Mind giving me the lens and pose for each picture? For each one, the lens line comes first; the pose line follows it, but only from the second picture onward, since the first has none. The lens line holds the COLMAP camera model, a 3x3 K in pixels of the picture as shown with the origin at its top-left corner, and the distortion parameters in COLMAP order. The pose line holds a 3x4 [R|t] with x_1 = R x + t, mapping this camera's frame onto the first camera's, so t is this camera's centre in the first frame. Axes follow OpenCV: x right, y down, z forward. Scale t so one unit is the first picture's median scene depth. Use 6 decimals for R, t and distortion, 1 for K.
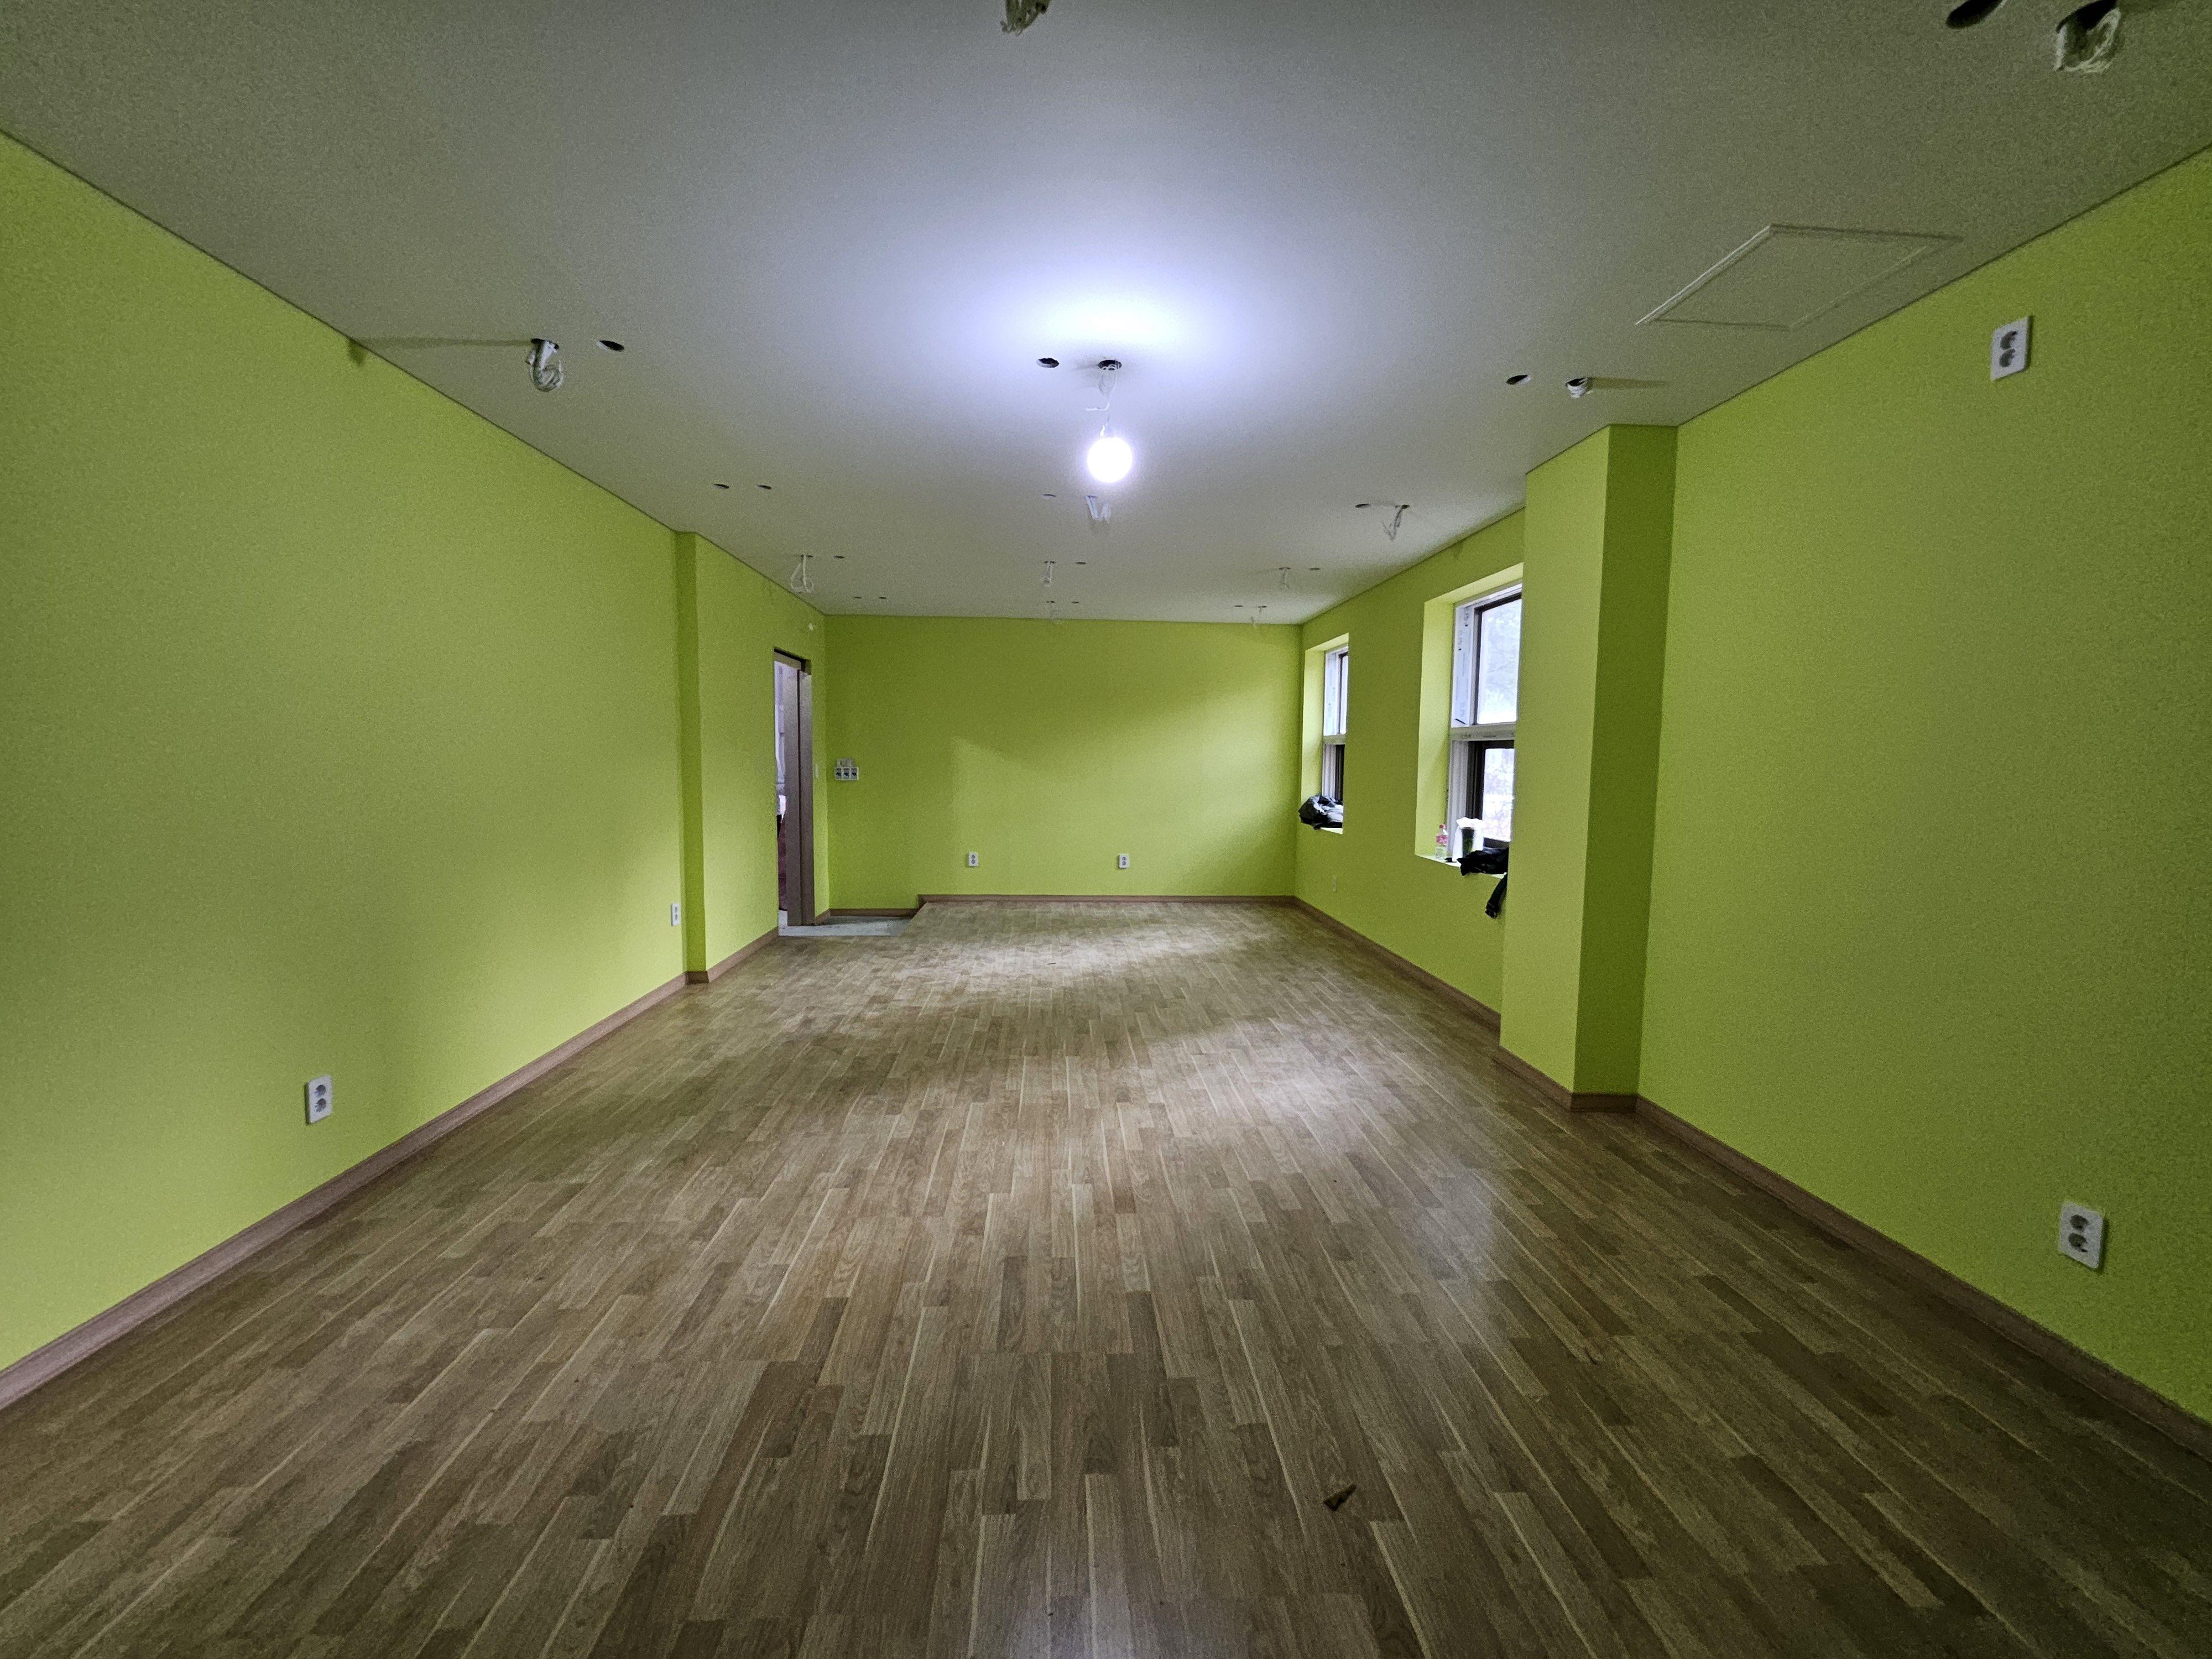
lens RADIAL K [[860.5, 0, 1114.7], [0, 860.5, 834.1], [0, 0, 1]] dist [0.000158, -0.000006]
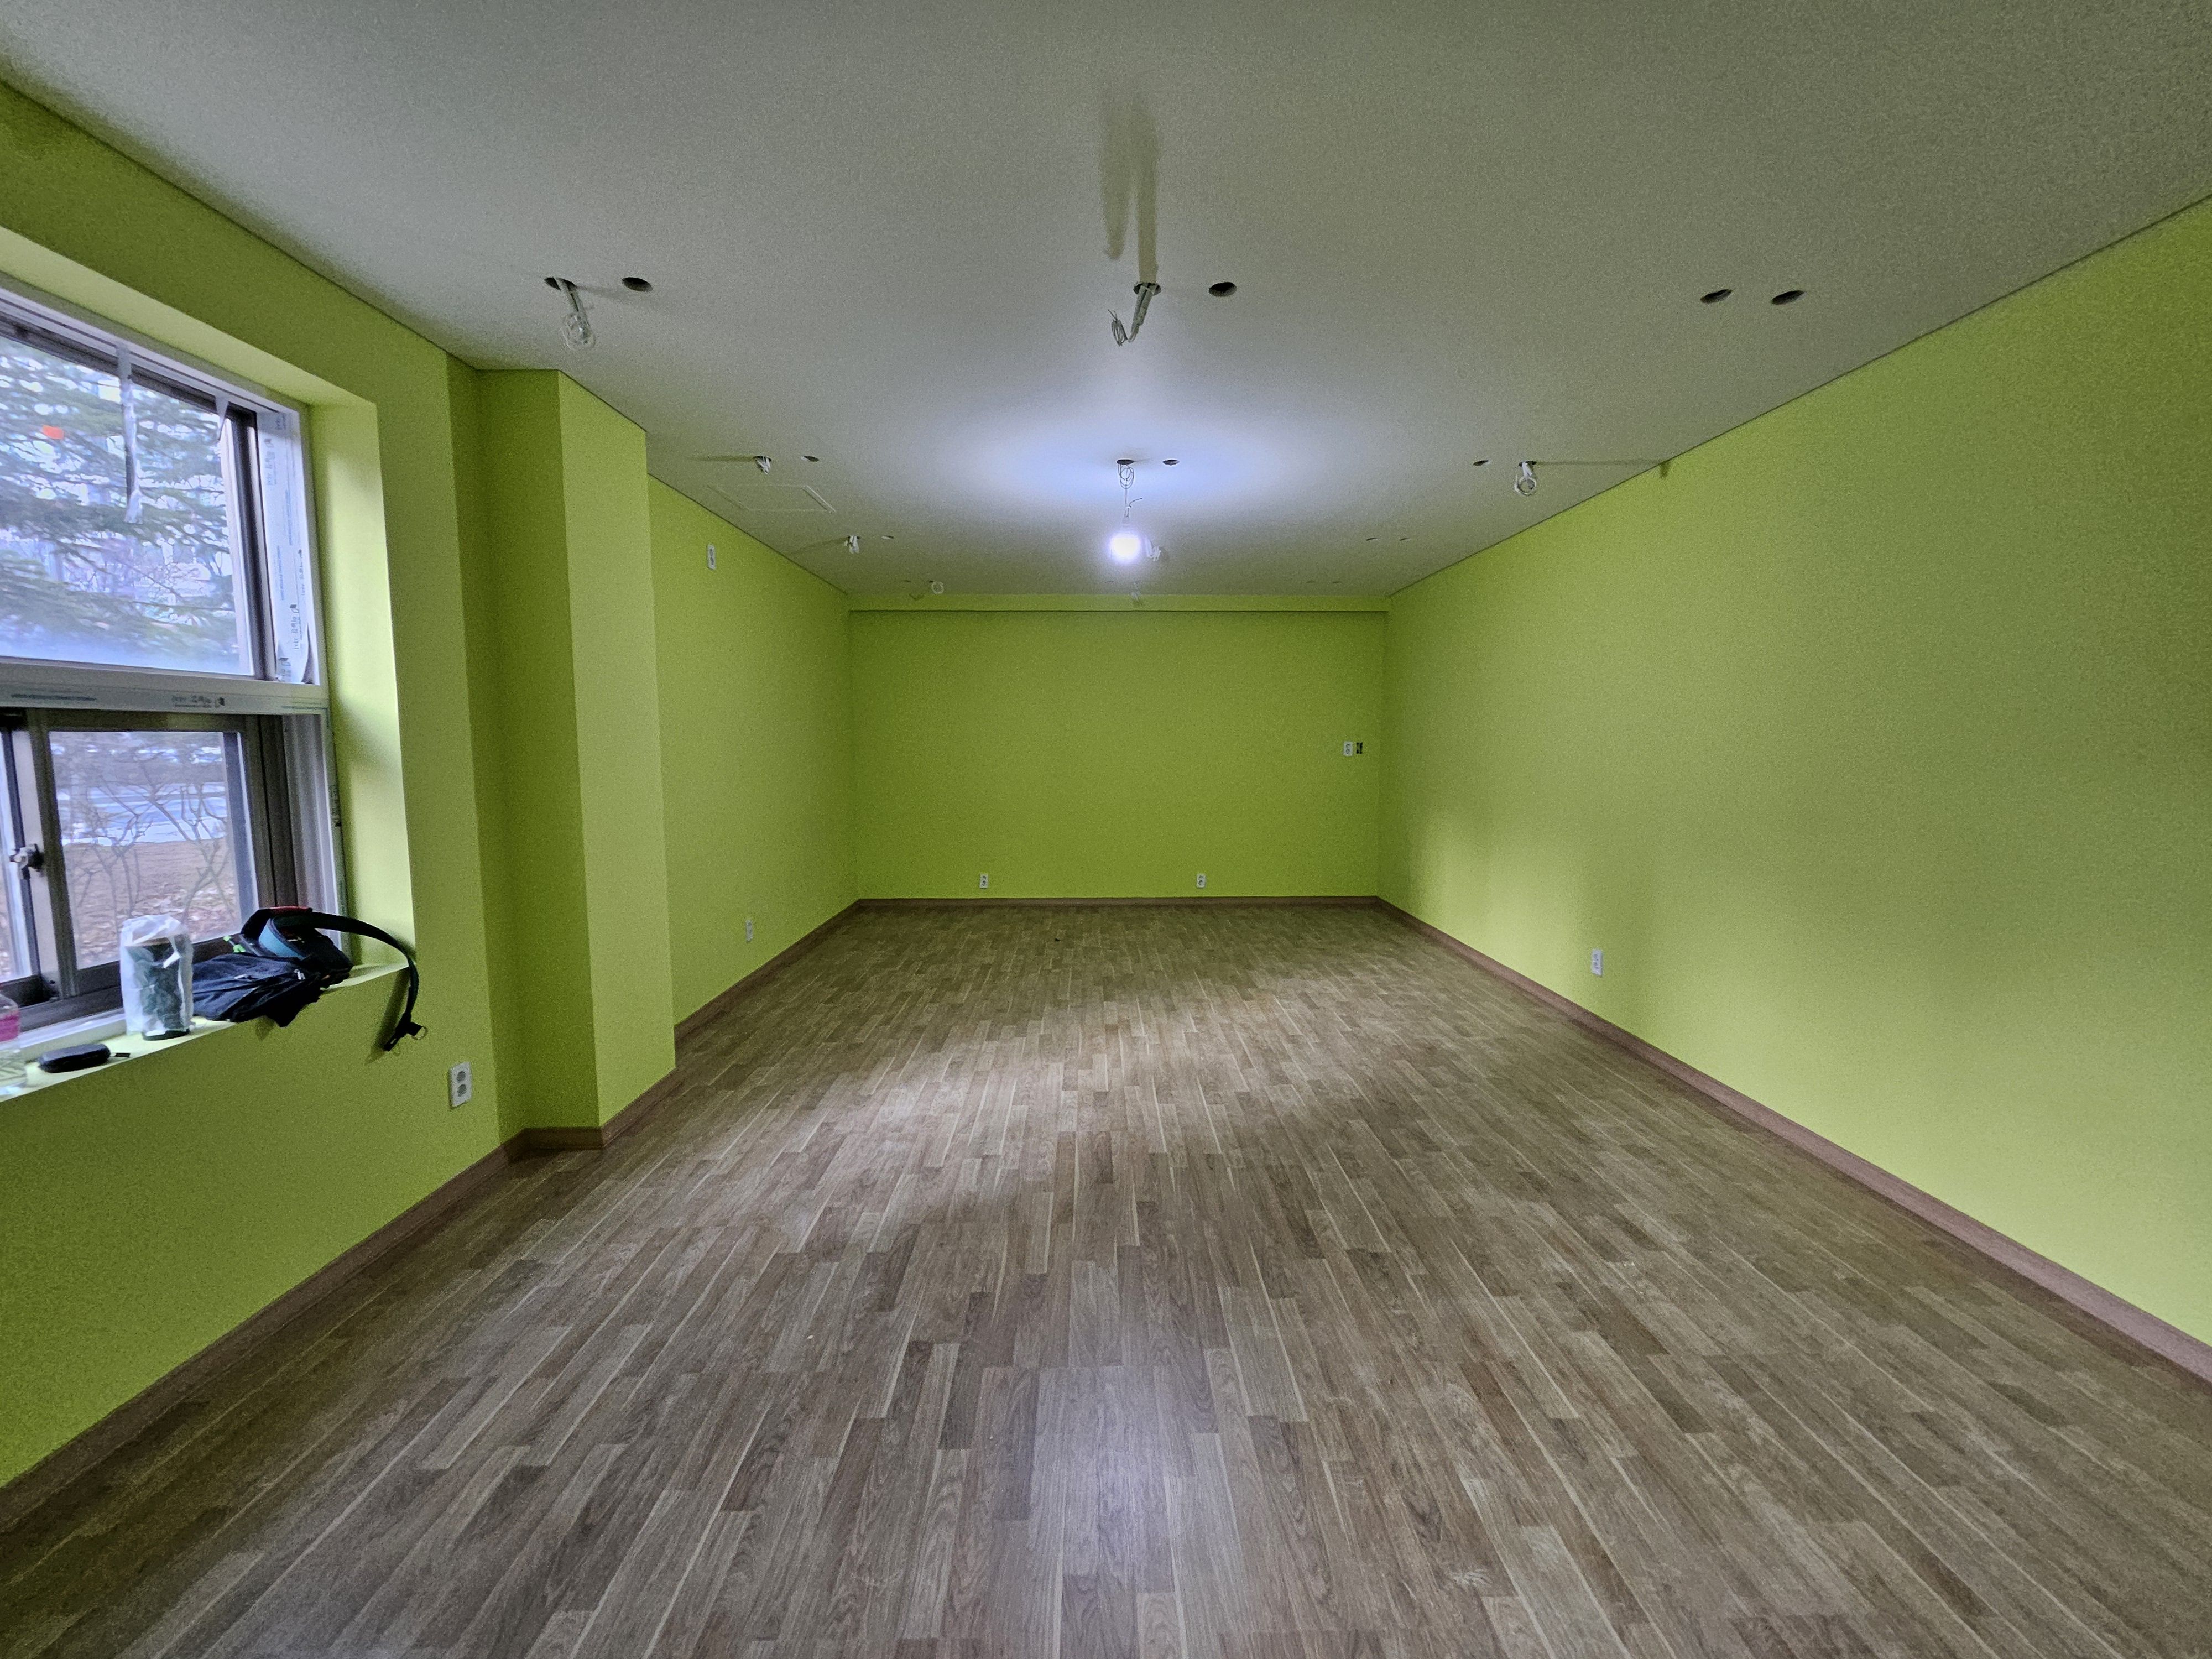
lens RADIAL K [[860.5, 0, 1114.8], [0, 860.5, 822.3], [0, 0, 1]] dist [0.000158, -0.000006]
pose [[-0.999015, -0.014983, 0.041775, -0.043650], [-0.007039, 0.982868, 0.184177, -0.192018], [-0.043818, 0.183701, -0.982005, 1.949987]]
